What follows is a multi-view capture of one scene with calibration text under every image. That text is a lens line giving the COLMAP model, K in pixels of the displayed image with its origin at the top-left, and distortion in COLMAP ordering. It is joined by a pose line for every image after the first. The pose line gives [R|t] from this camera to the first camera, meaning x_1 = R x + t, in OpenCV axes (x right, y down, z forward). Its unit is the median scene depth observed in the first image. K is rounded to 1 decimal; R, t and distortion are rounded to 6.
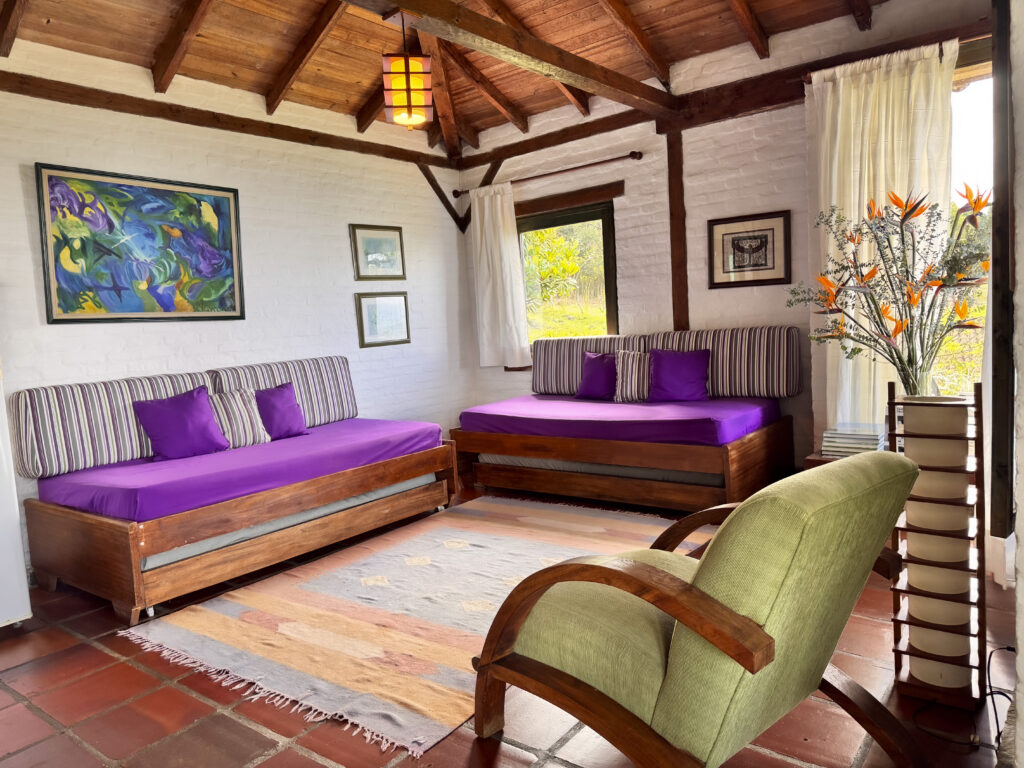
lens RADIAL K [[724.5, 0, 512.0], [0, 724.5, 384.0], [0, 0, 1]] dist [-0.015198, -0.006174]
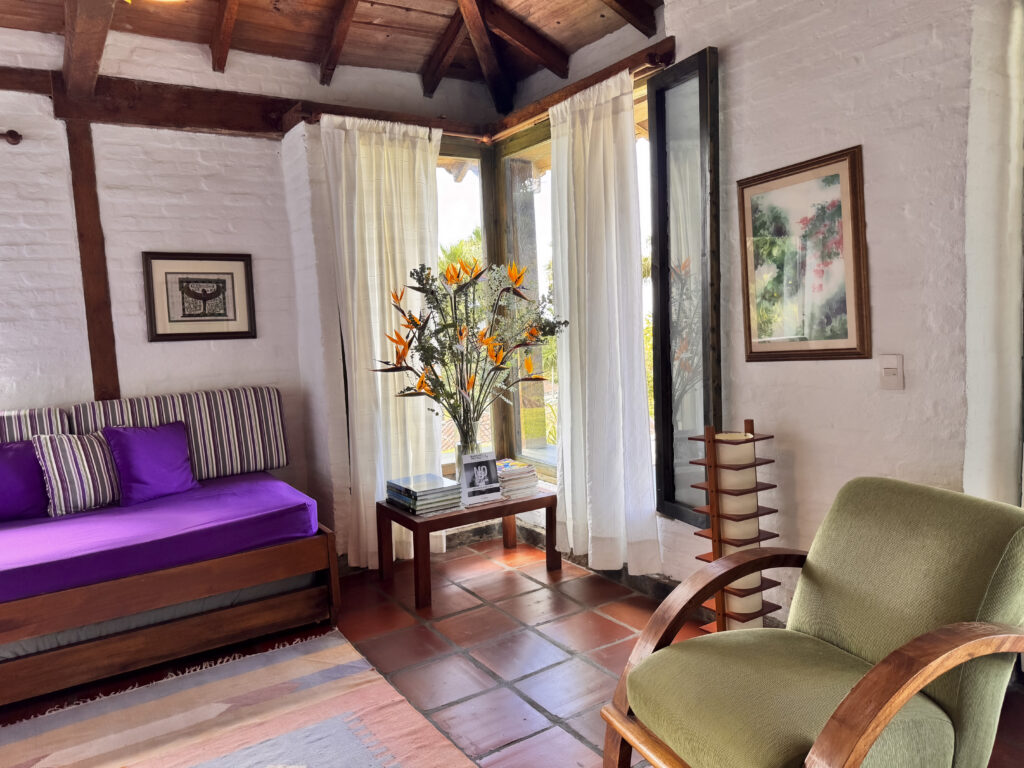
lens RADIAL K [[724.5, 0, 512.0], [0, 724.5, 384.0], [0, 0, 1]] dist [-0.015198, -0.006174]
pose [[0.324286, -0.022081, 0.945701, -0.327610], [0.109773, 0.993852, -0.014437, -0.036371], [-0.939568, 0.108494, 0.324716, 0.417345]]
